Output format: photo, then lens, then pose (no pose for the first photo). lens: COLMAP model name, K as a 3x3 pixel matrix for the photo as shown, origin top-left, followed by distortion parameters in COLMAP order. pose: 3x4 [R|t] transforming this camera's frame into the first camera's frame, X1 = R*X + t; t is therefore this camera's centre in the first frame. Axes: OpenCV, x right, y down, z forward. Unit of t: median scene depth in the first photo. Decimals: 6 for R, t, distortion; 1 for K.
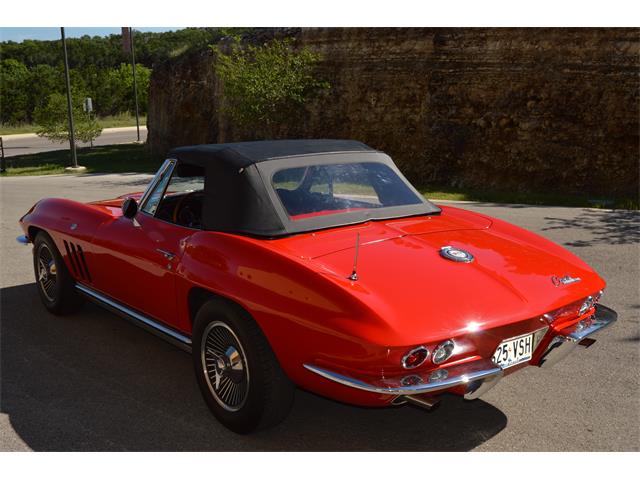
lens RADIAL K [[743.4, 0, 320.0], [0, 743.4, 240.0], [0, 0, 1]] dist [-0.047463, -0.019592]
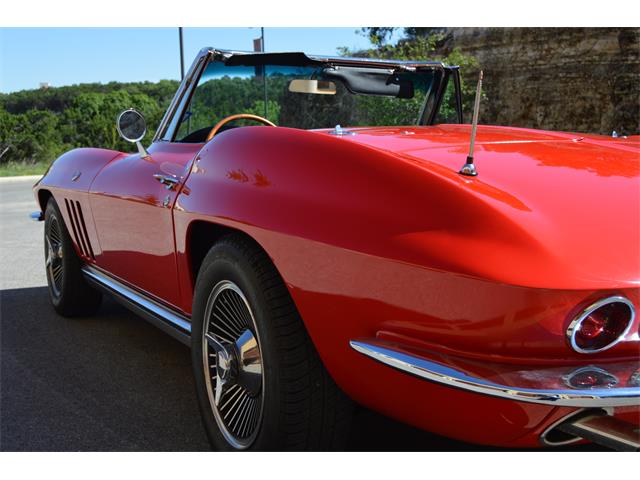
lens RADIAL K [[828.8, 0, 320.0], [0, 828.8, 240.0], [0, 0, 1]] dist [-0.040888, -0.012503]
pose [[0.981663, 0.027428, -0.188640, 0.010597], [-0.042929, 0.995983, -0.078585, 0.027788], [0.185727, 0.085242, 0.978897, 0.091688]]
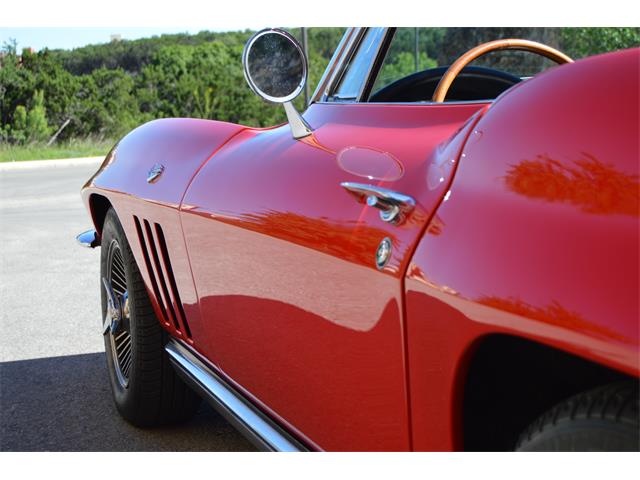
lens RADIAL K [[1097.9, 0, 320.0], [0, 1097.9, 240.0], [0, 0, 1]] dist [-0.021198, 0.113483]
pose [[0.945669, 0.026770, -0.324026, -0.027934], [-0.052019, 0.996224, -0.069514, 0.013554], [0.320941, 0.082593, 0.943491, 0.165737]]
